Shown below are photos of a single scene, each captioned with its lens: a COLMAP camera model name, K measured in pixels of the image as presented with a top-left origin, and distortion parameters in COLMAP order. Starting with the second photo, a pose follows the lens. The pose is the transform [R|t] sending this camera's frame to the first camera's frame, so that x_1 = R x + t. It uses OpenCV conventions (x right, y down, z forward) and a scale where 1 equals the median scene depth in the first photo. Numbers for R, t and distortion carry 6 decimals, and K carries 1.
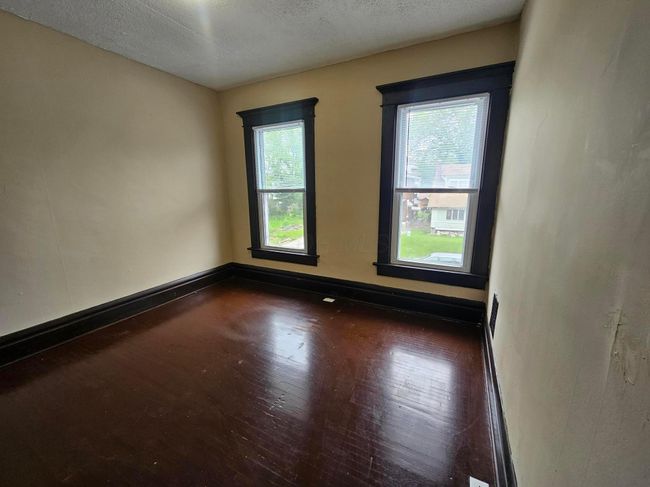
lens RADIAL K [[271.5, 0, 327.0], [0, 271.5, 237.5], [0, 0, 1]] dist [-0.001367, -0.000522]
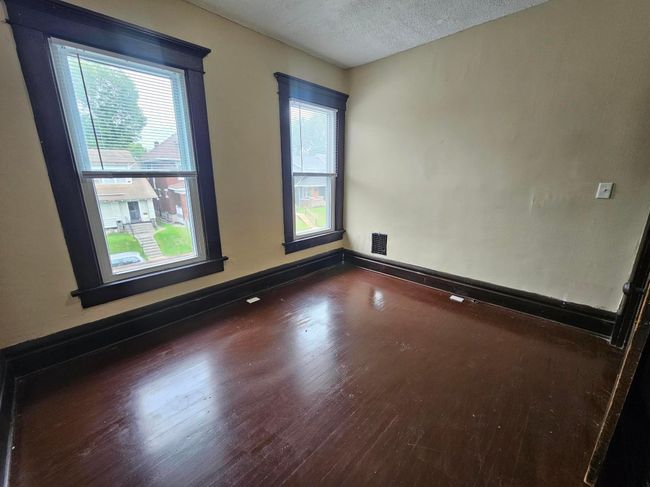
lens RADIAL K [[271.5, 0, 327.5], [0, 271.5, 244.6], [0, 0, 1]] dist [-0.001367, -0.000522]
pose [[0.269576, -0.220651, 0.937359, -0.718954], [0.191725, 0.966206, 0.172303, -0.050062], [-0.943700, 0.133266, 0.302770, 0.482822]]
